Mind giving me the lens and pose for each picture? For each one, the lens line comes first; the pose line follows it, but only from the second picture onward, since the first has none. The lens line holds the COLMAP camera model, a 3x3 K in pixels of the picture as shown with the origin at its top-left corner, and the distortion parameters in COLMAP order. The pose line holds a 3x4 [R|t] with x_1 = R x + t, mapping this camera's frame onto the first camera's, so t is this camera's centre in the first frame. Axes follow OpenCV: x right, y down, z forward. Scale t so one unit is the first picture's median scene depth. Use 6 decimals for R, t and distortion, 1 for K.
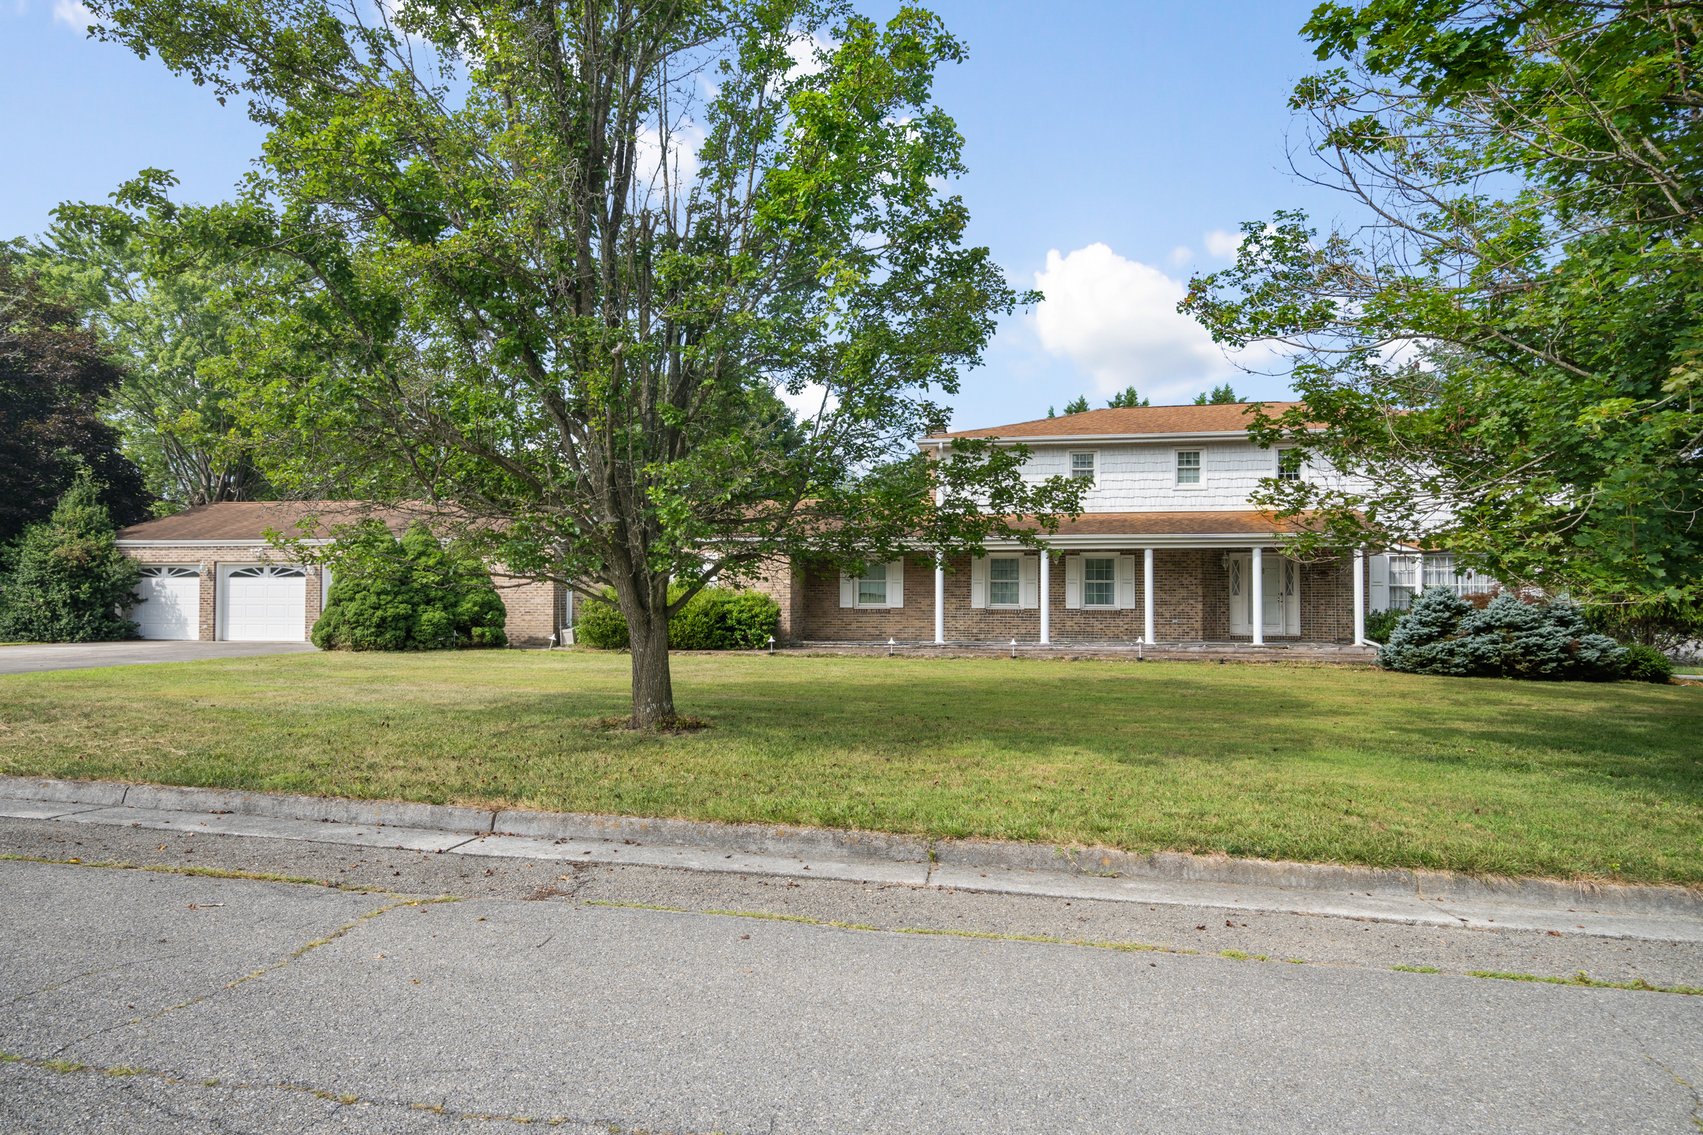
lens RADIAL K [[1035.3, 0, 836.6], [0, 1035.3, 578.9], [0, 0, 1]] dist [0.003109, 0.000803]
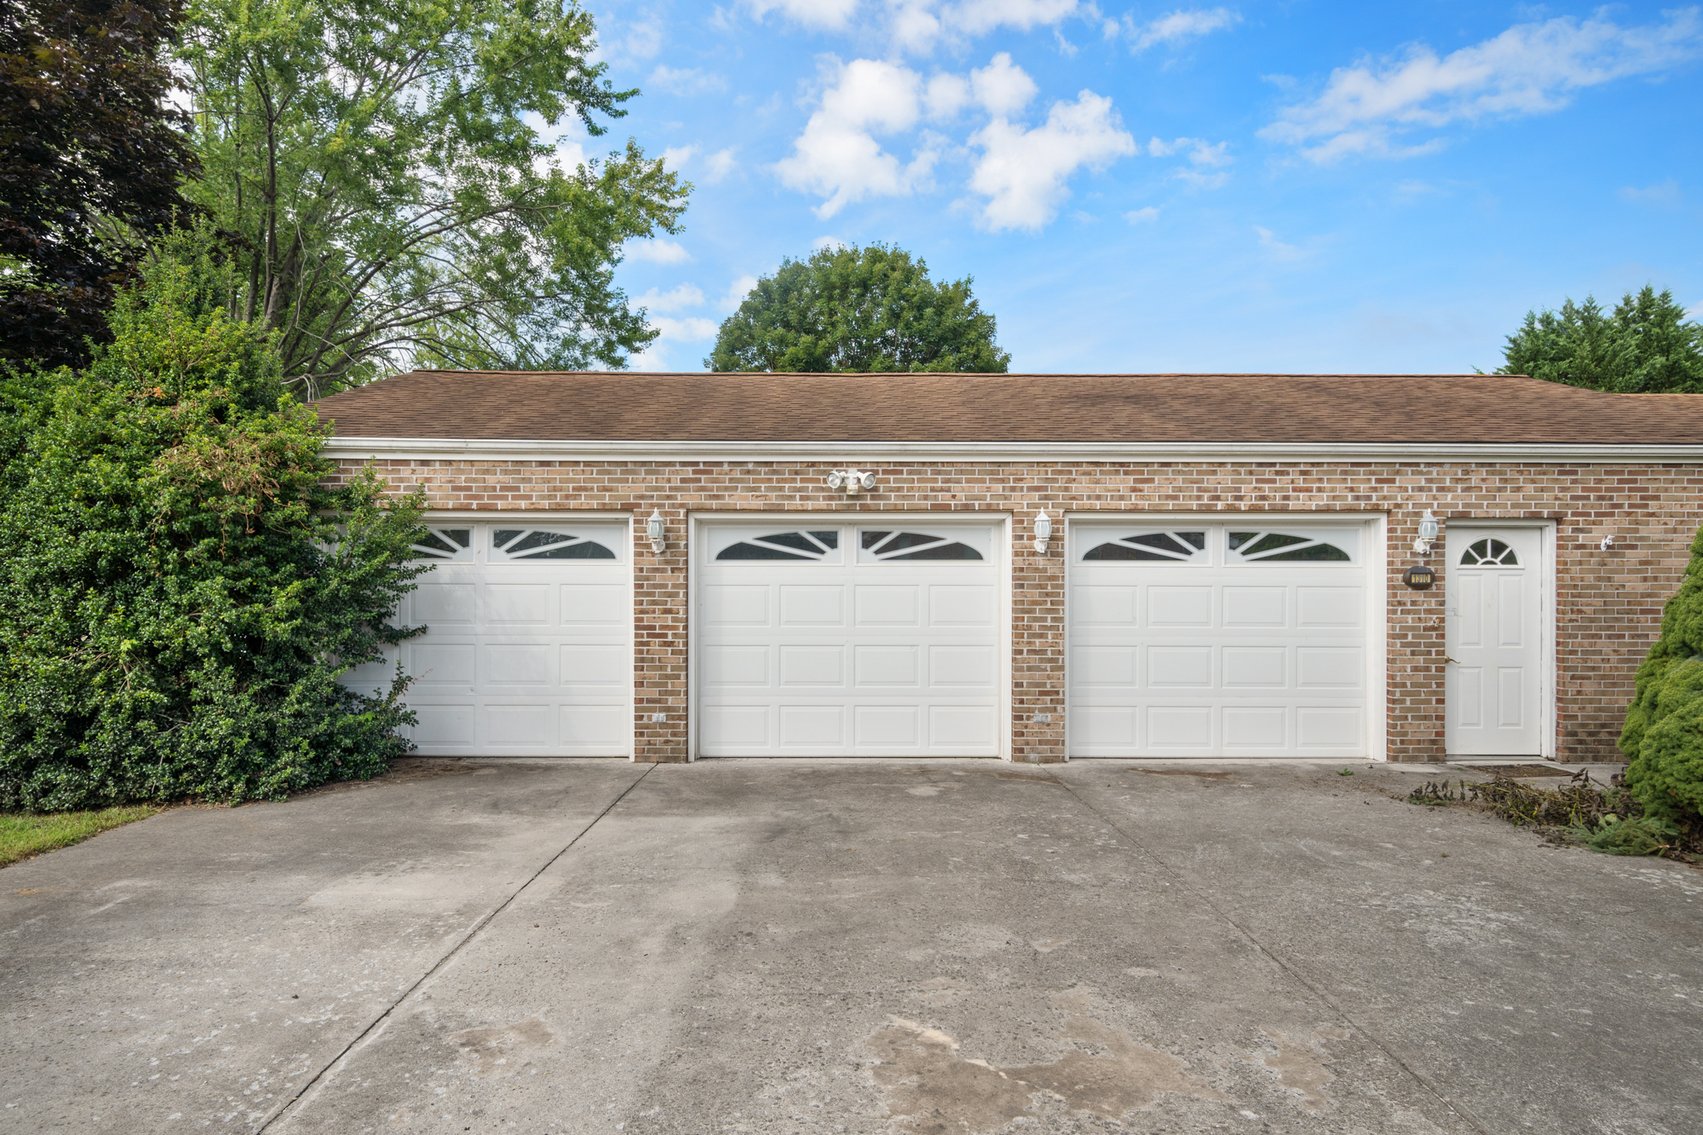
lens RADIAL K [[1027.2, 0, 838.1], [0, 1027.2, 593.6], [0, 0, 1]] dist [0.000802, 0.000993]
pose [[0.983476, -0.002259, 0.181022, -0.789532], [-0.002916, 0.999595, 0.028317, -0.000318], [-0.181013, -0.028377, 0.983071, 0.885157]]
